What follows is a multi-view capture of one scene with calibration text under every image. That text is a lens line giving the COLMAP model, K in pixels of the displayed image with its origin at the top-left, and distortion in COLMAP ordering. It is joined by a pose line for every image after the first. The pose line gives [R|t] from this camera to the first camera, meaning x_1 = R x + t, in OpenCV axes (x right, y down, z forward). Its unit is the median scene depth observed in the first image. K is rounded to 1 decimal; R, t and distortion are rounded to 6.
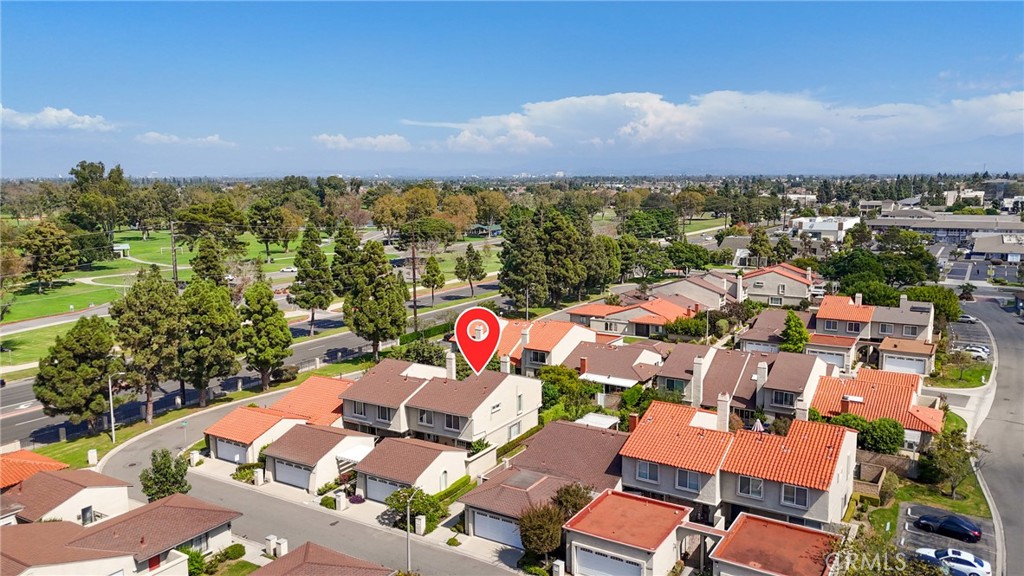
lens RADIAL K [[753.7, 0, 516.3], [0, 753.7, 290.3], [0, 0, 1]] dist [0.075698, -0.053078]
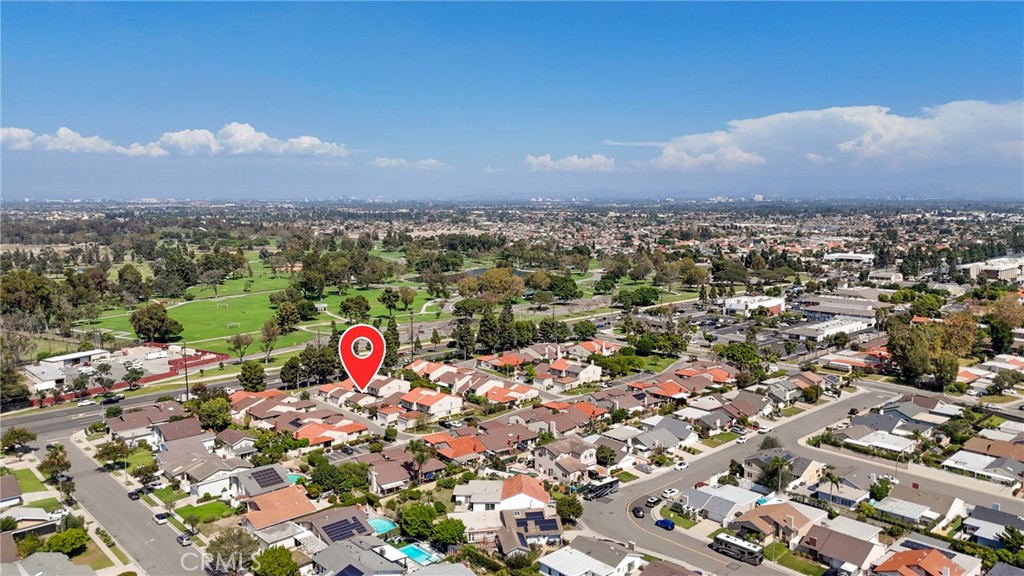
lens RADIAL K [[753.7, 0, 516.3], [0, 753.7, 290.3], [0, 0, 1]] dist [0.075698, -0.053078]
pose [[0.965809, 0.035165, -0.256860, 1.383763], [-0.041379, 0.998966, -0.018825, -0.255347], [0.255933, 0.028810, 0.966265, -2.232398]]
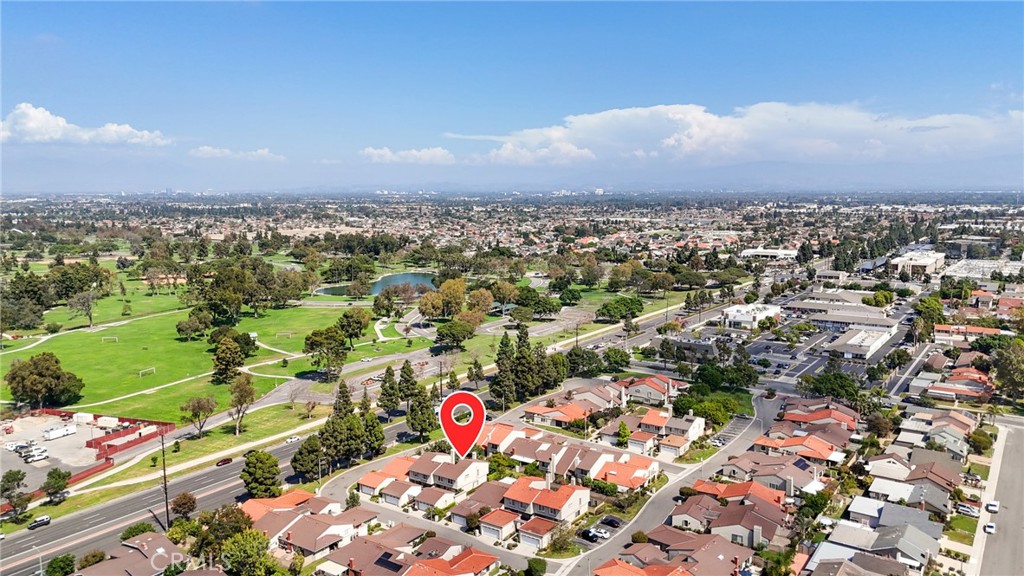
lens RADIAL K [[753.7, 0, 516.3], [0, 753.7, 290.3], [0, 0, 1]] dist [0.075698, -0.053078]
pose [[0.998467, 0.007526, -0.054835, 0.258523], [-0.008340, 0.999858, -0.014619, -0.412744], [0.054717, 0.015054, 0.998388, -1.488192]]
